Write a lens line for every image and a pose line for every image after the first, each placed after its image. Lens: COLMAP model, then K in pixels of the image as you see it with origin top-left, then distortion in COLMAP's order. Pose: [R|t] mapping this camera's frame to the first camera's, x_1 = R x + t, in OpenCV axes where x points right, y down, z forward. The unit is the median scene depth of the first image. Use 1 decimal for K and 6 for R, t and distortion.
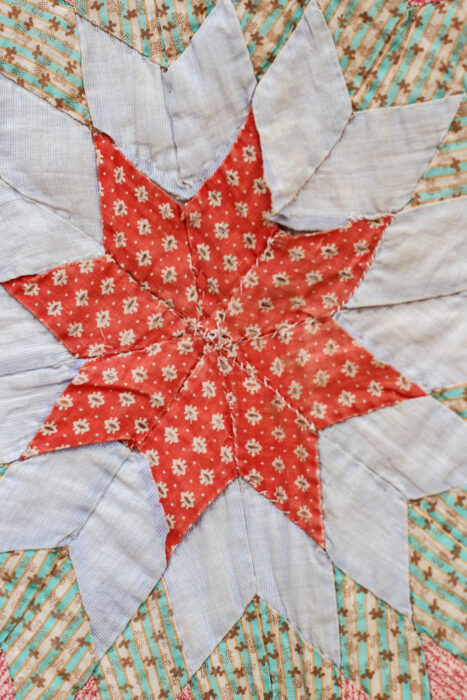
lens RADIAL K [[1628.6, 0, 234.4], [0, 1628.6, 351.0], [0, 0, 1]] dist [-0.121428, 0.000000]
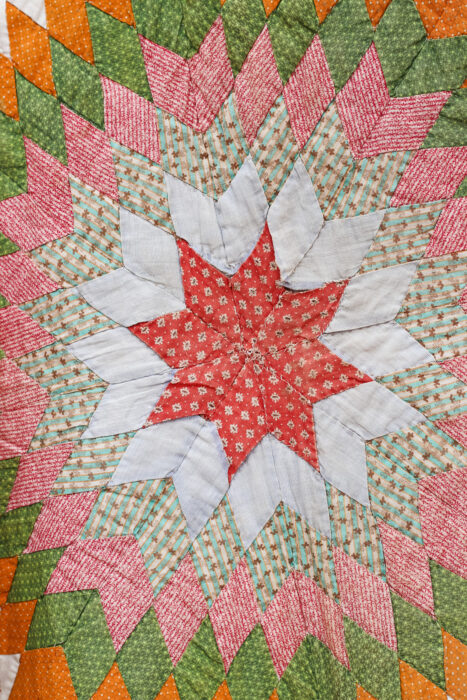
lens RADIAL K [[1628.6, 0, 233.3], [0, 1628.6, 349.5], [0, 0, 1]] dist [-0.121428, 0.000000]
pose [[0.998866, -0.042406, -0.021635, 0.006744], [0.041881, 0.998830, -0.024168, 0.029146], [0.022635, 0.023234, 0.999474, -0.745727]]
